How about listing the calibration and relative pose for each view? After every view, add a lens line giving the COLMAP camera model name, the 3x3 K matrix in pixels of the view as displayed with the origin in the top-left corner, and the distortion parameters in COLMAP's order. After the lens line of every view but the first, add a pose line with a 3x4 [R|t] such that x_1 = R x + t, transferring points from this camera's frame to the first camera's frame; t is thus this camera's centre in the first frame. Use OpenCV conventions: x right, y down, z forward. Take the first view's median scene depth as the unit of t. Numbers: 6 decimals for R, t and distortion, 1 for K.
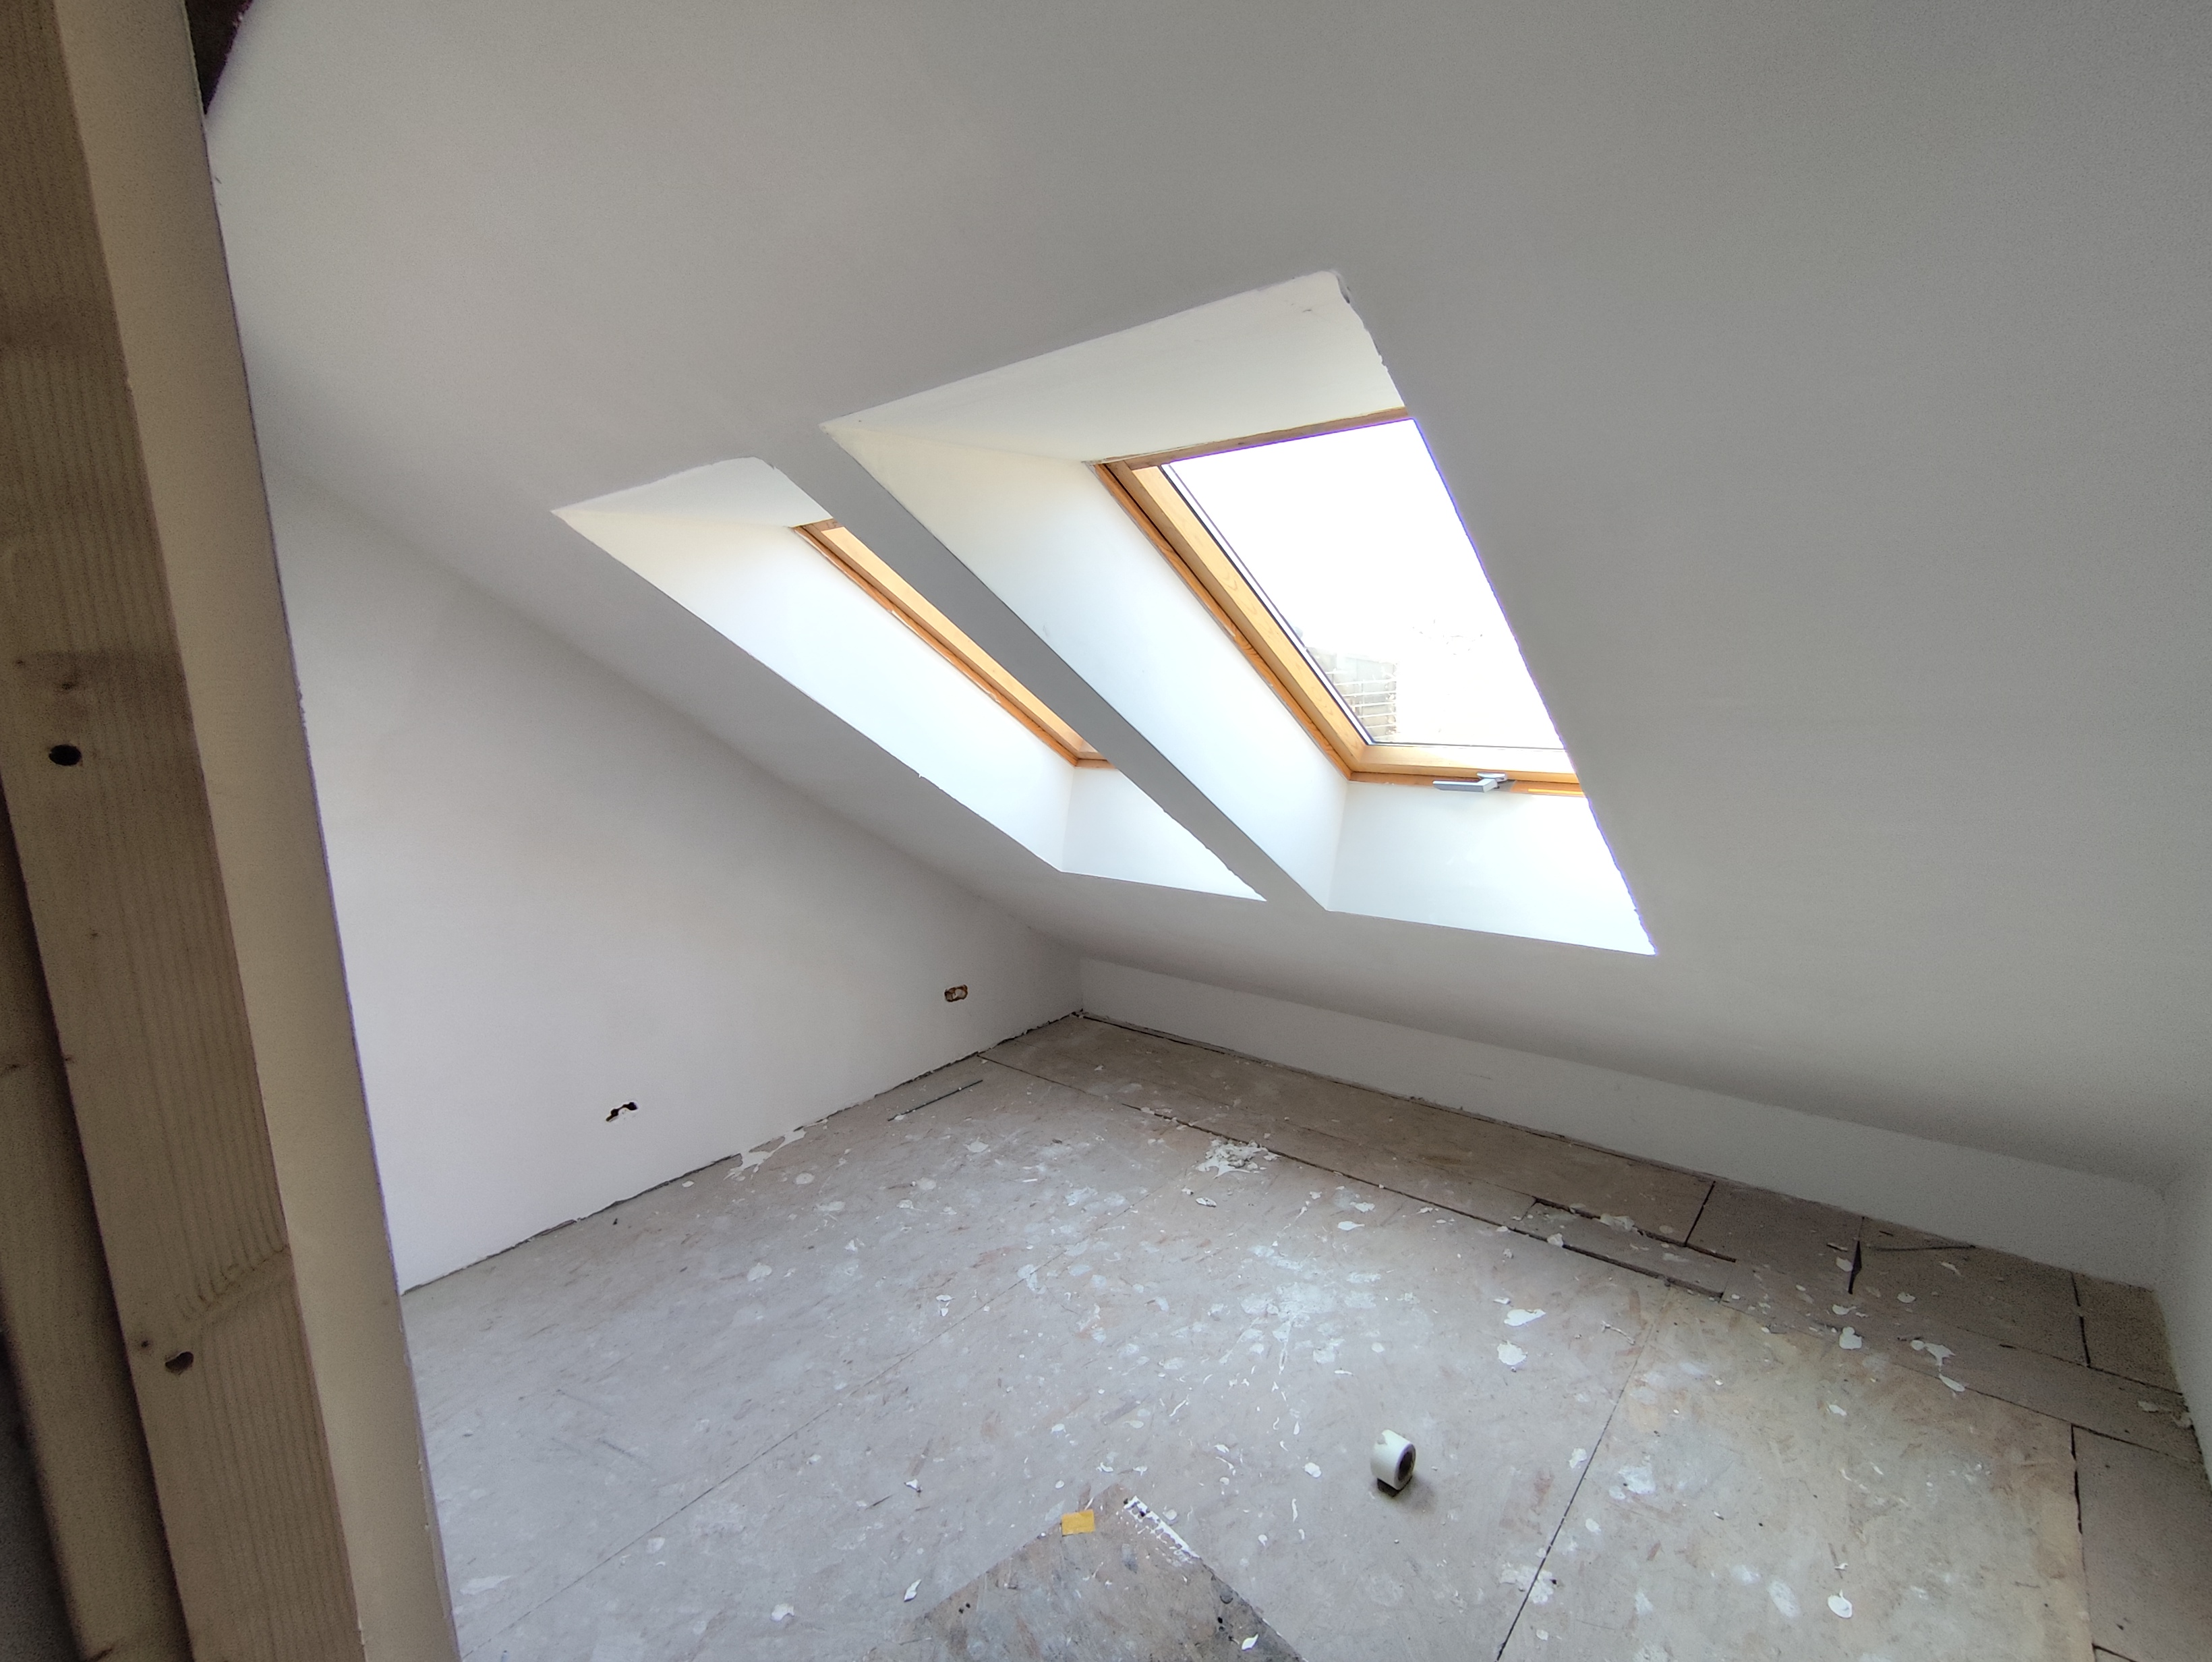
lens RADIAL K [[1008.5, 0, 1101.5], [0, 1008.5, 822.6], [0, 0, 1]] dist [-0.030121, 0.020014]
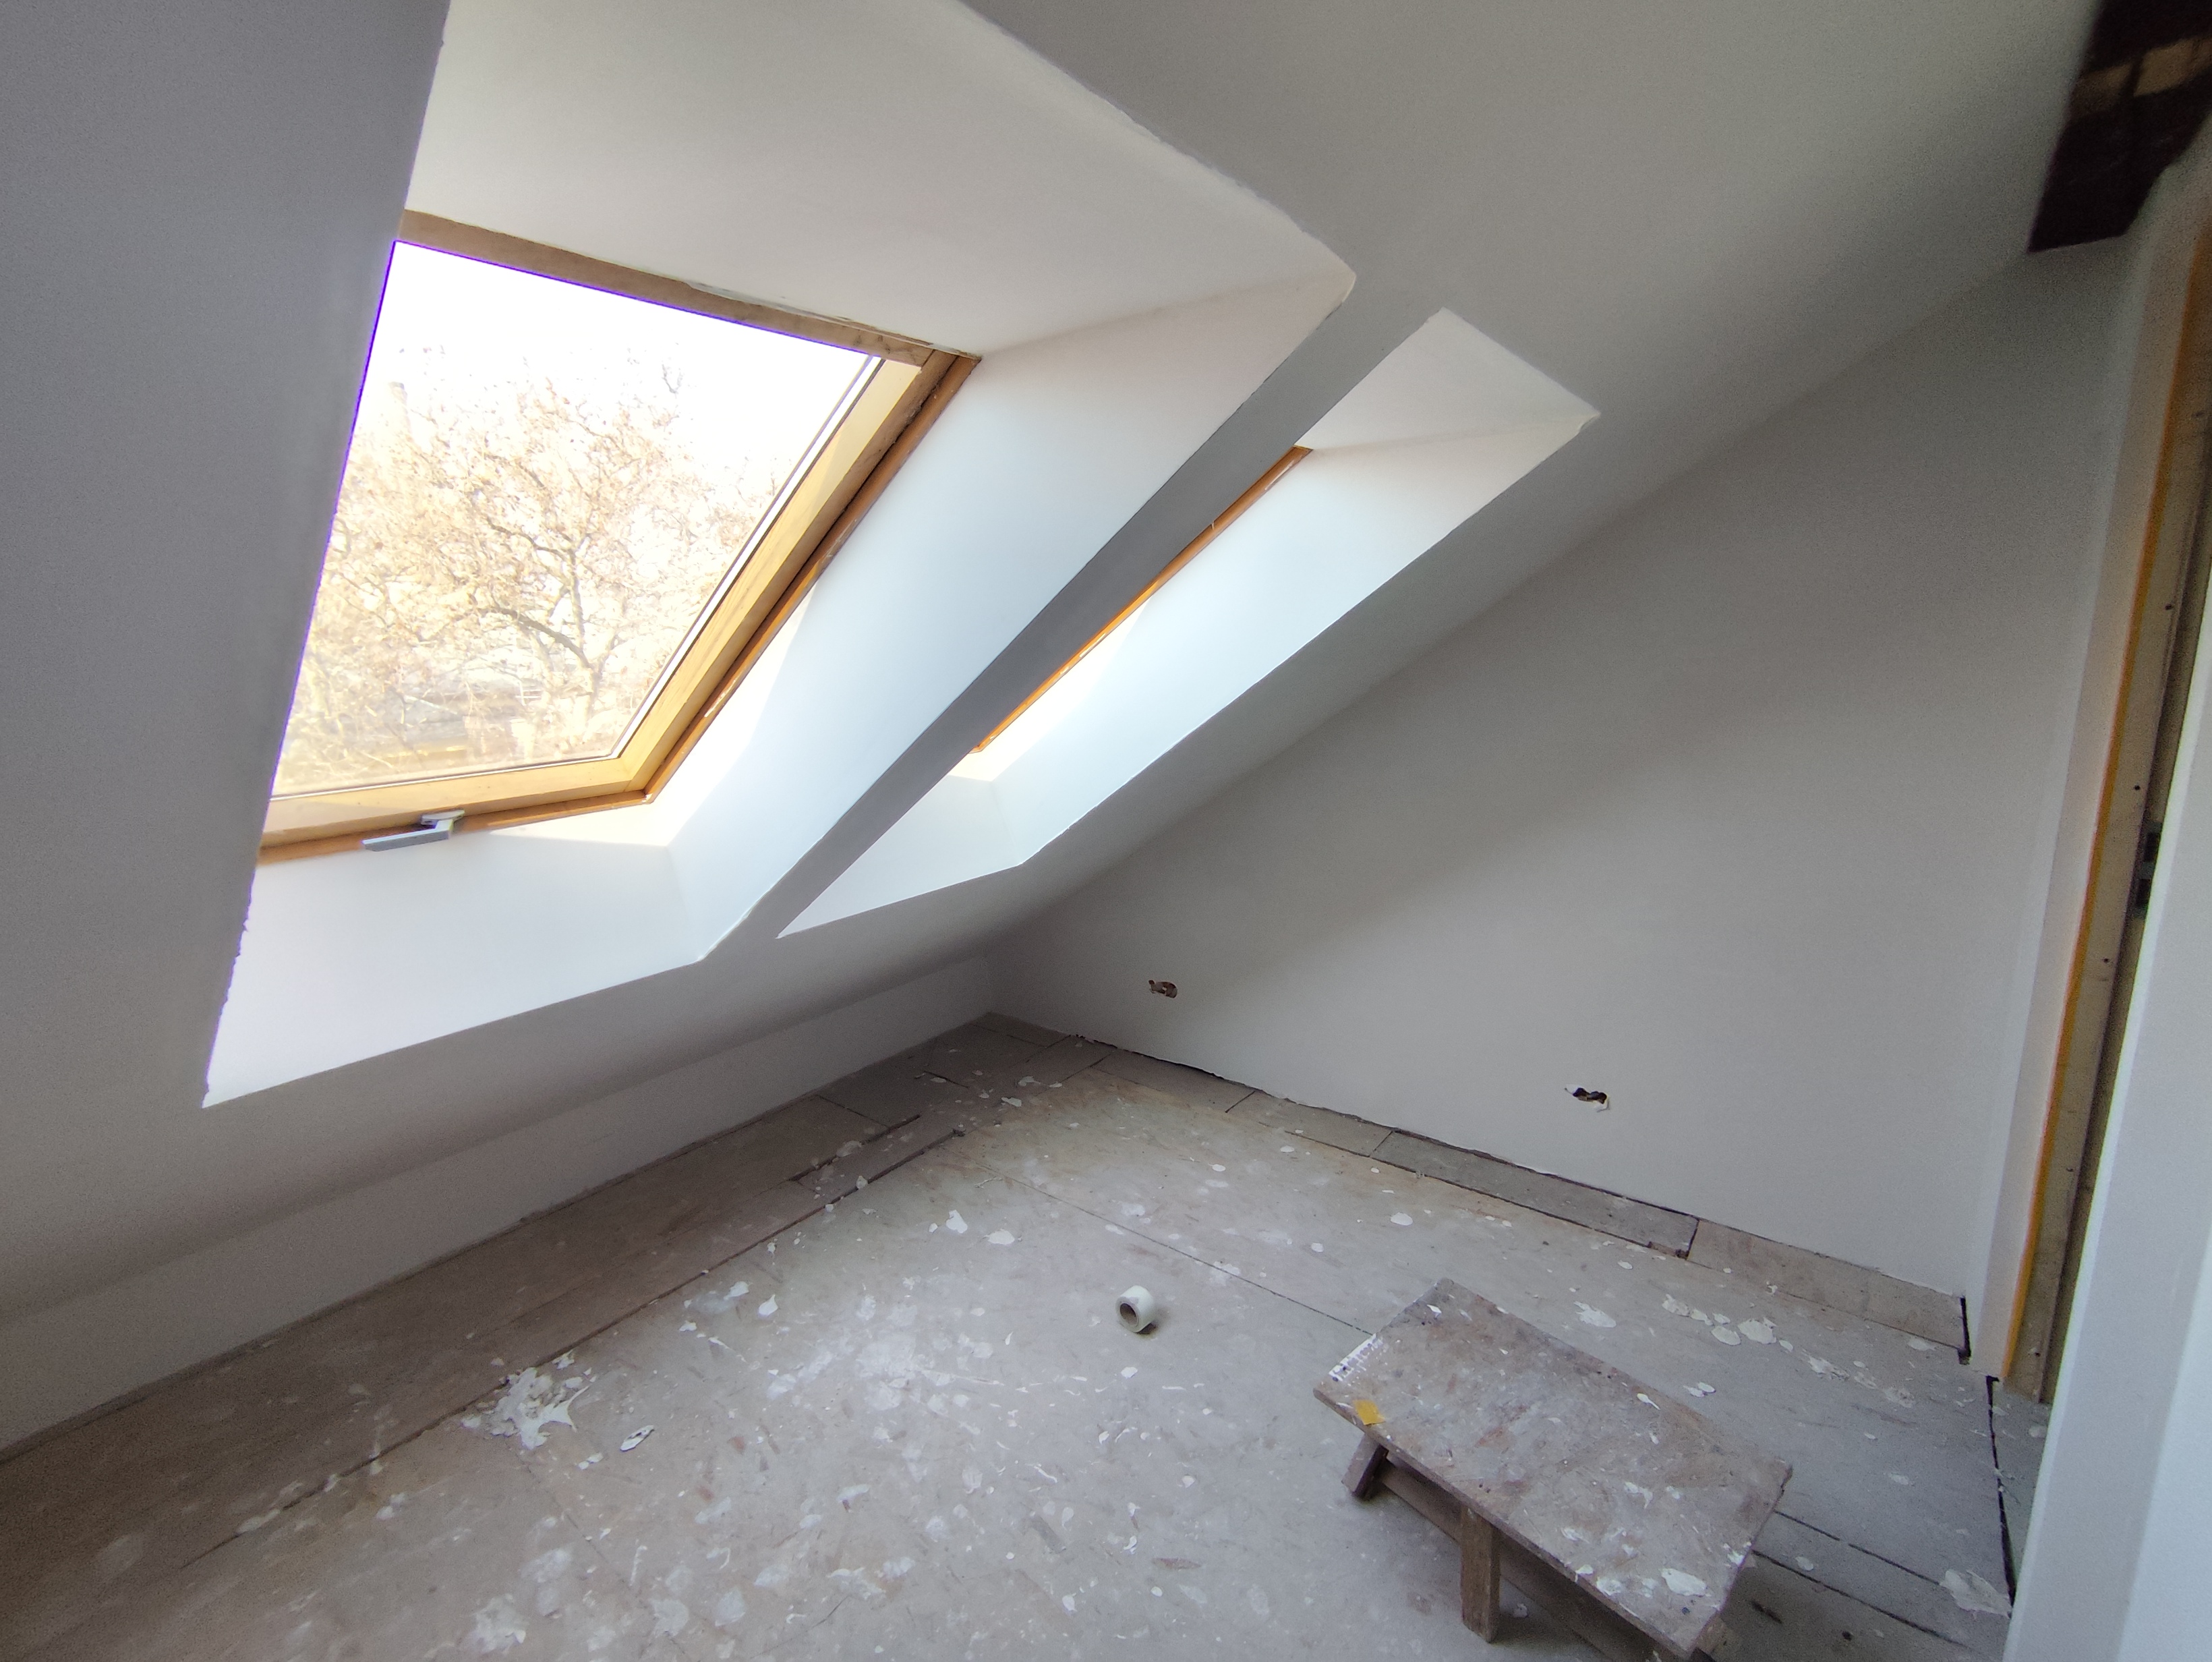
lens RADIAL K [[1008.5, 0, 1101.5], [0, 1008.5, 822.6], [0, 0, 1]] dist [-0.030121, 0.020014]
pose [[-0.062191, -0.144242, 0.987586, -0.620470], [0.178558, 0.971929, 0.153199, -0.088359], [-0.981962, 0.185869, -0.034690, 0.756690]]
